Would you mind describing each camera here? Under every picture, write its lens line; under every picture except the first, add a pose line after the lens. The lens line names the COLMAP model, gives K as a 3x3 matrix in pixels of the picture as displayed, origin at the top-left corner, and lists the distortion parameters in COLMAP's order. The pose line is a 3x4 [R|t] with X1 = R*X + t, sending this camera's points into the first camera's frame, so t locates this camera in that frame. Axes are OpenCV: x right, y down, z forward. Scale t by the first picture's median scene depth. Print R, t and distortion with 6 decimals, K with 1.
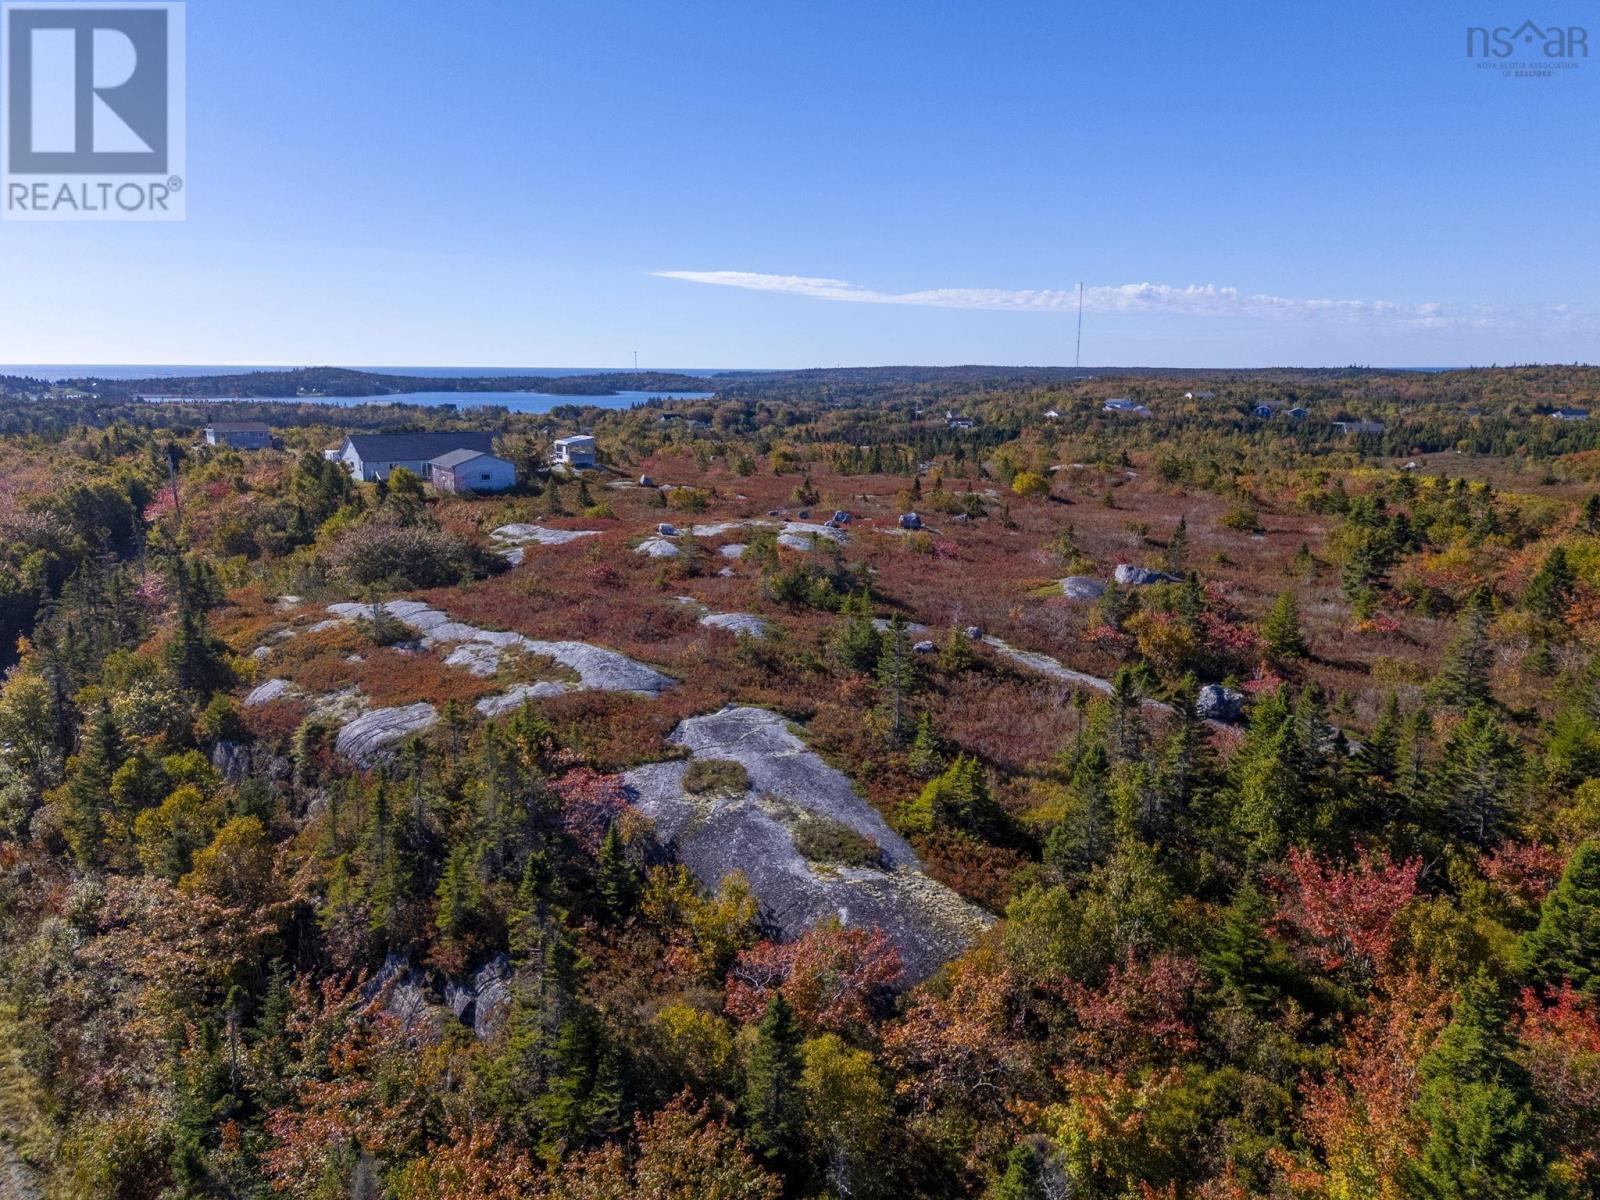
lens RADIAL K [[1164.8, 0, 800.7], [0, 1164.8, 597.0], [0, 0, 1]] dist [0.065796, -0.049933]
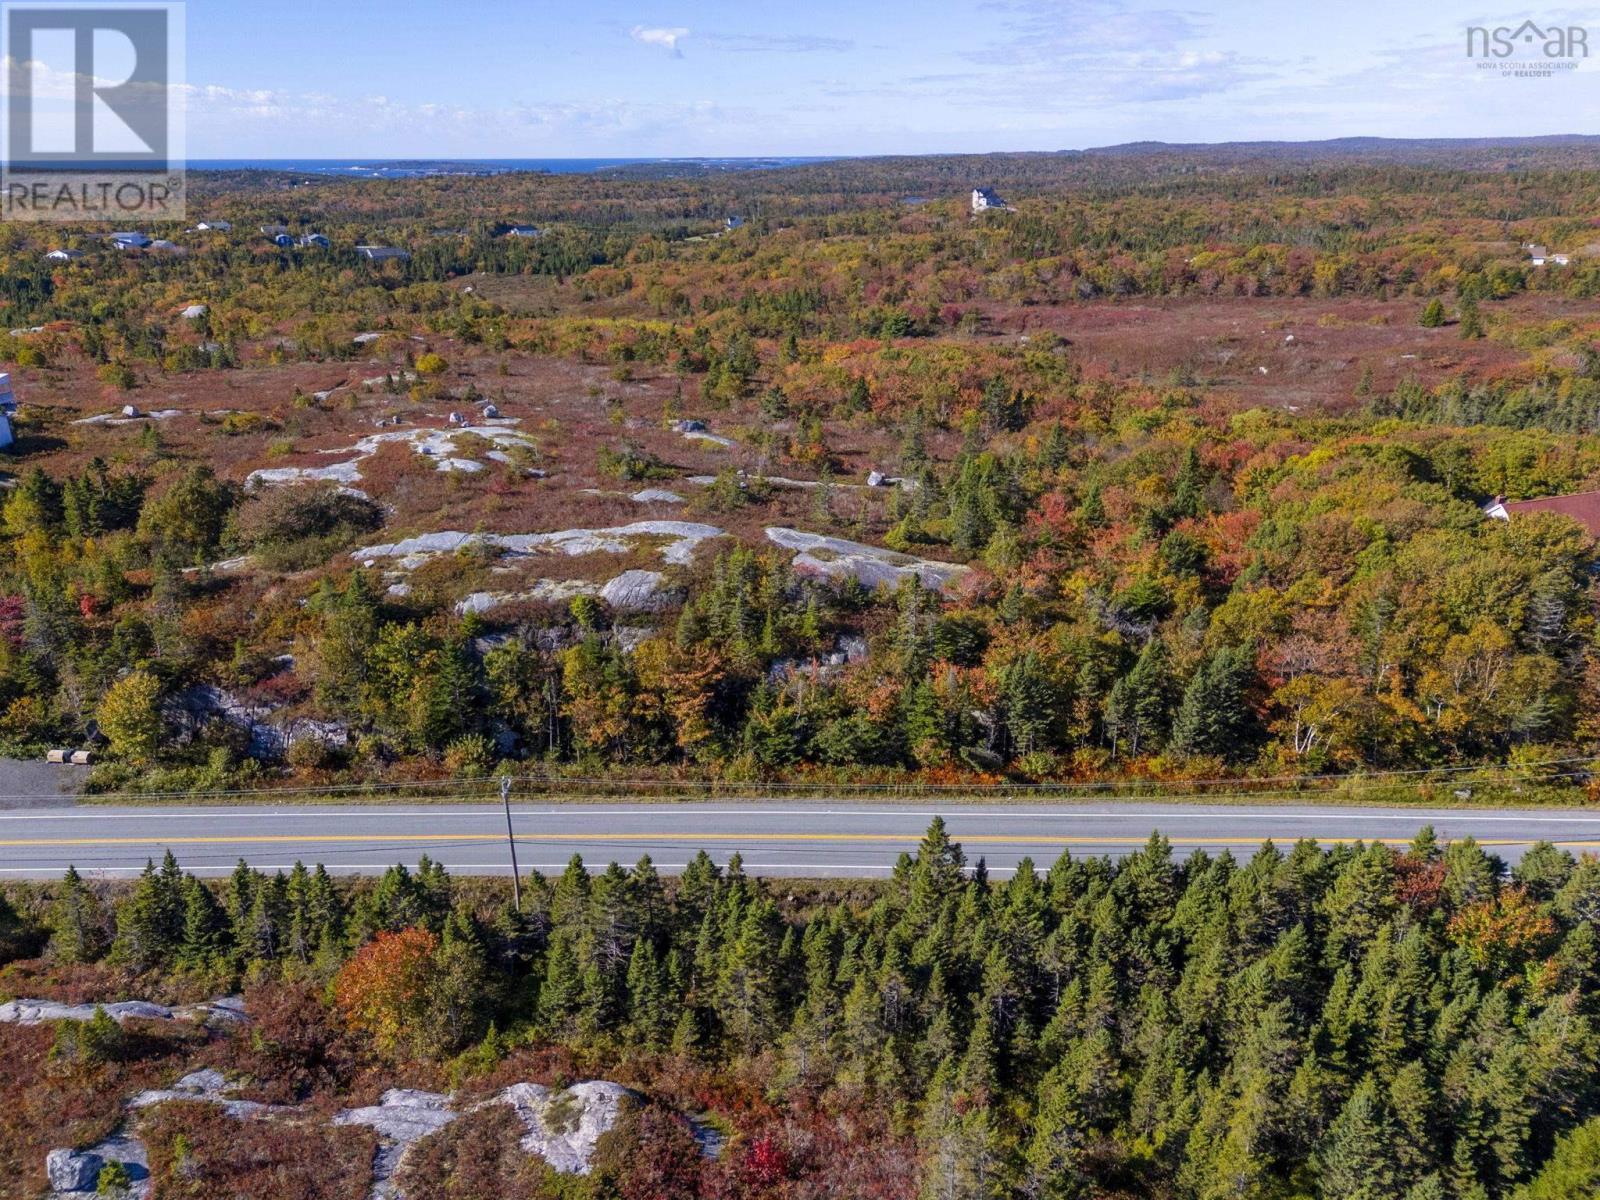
lens RADIAL K [[1164.8, 0, 801.7], [0, 1164.8, 603.1], [0, 0, 1]] dist [0.065796, -0.049933]
pose [[0.642732, -0.280586, 0.712859, -1.100997], [0.158712, 0.959095, 0.234408, -0.180369], [-0.749471, -0.037522, 0.660973, -0.273975]]
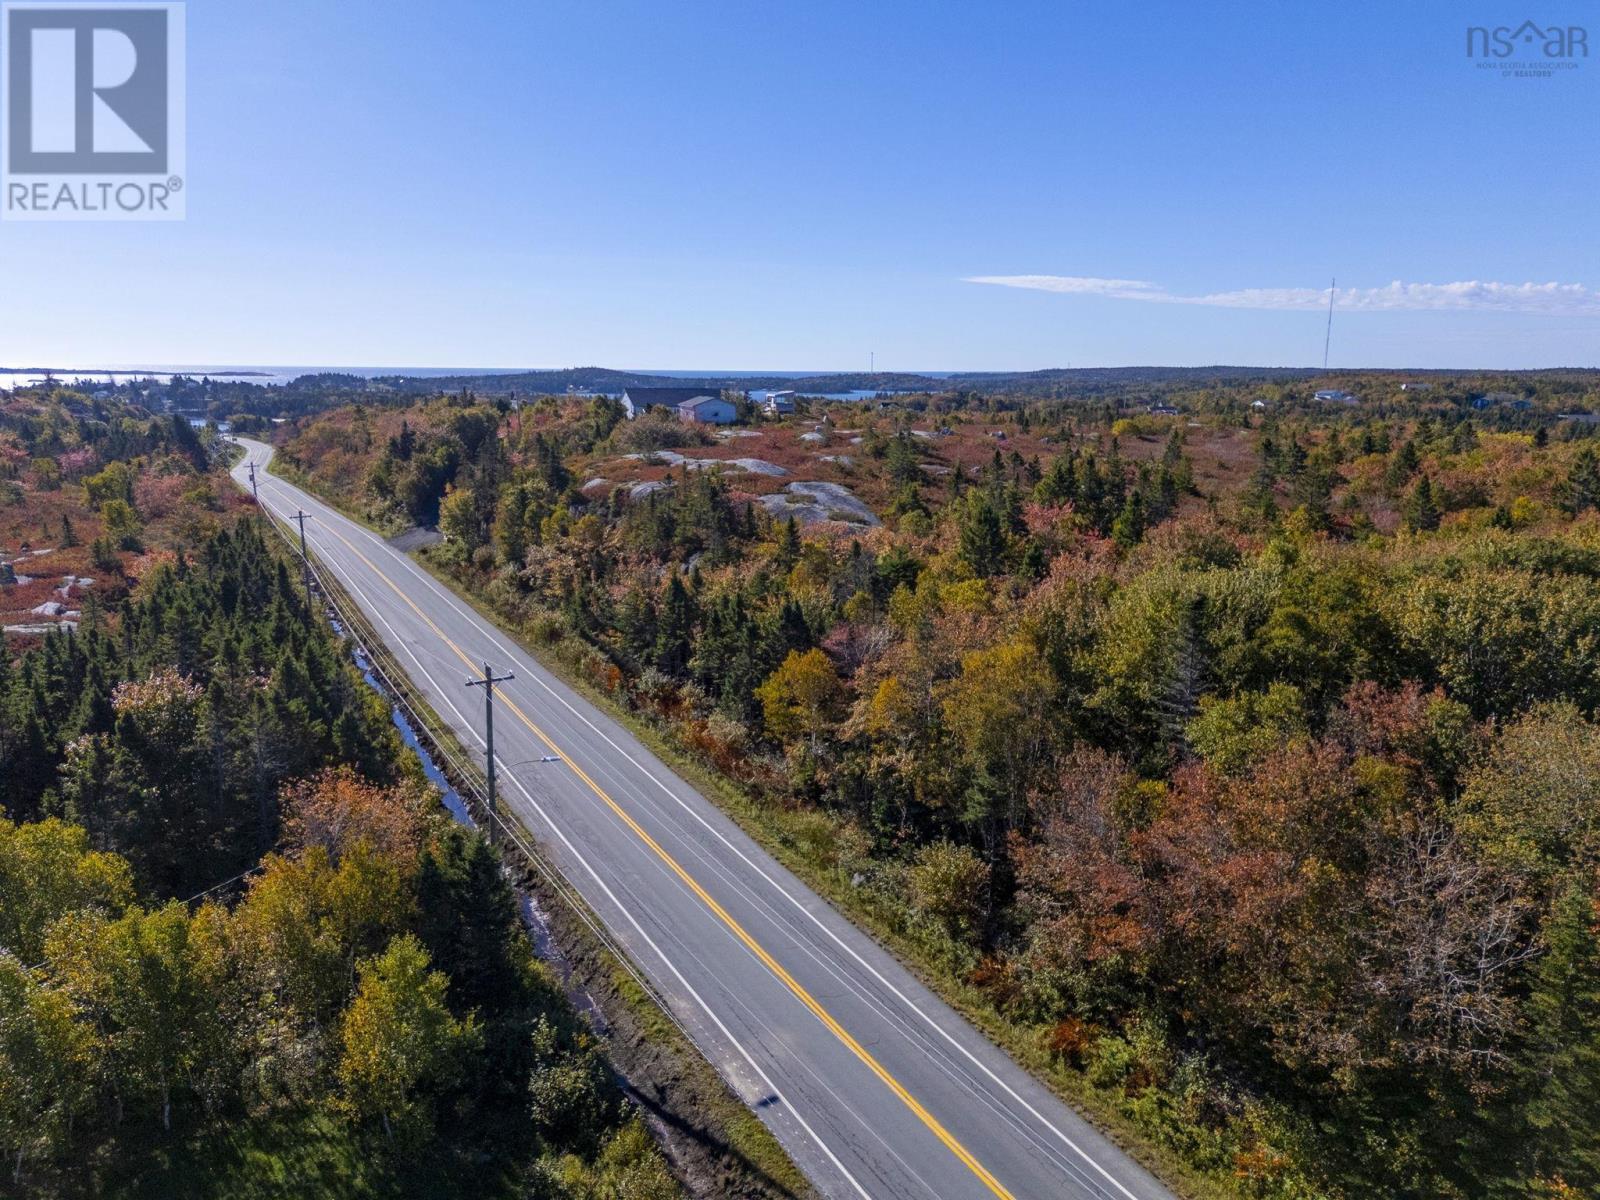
lens RADIAL K [[1164.8, 0, 804.4], [0, 1164.8, 596.9], [0, 0, 1]] dist [0.065796, -0.049933]
pose [[0.980452, 0.041199, -0.192398, 0.229319], [-0.041665, 0.999130, 0.001627, 0.216988], [0.192298, 0.006421, 0.981316, -0.709446]]
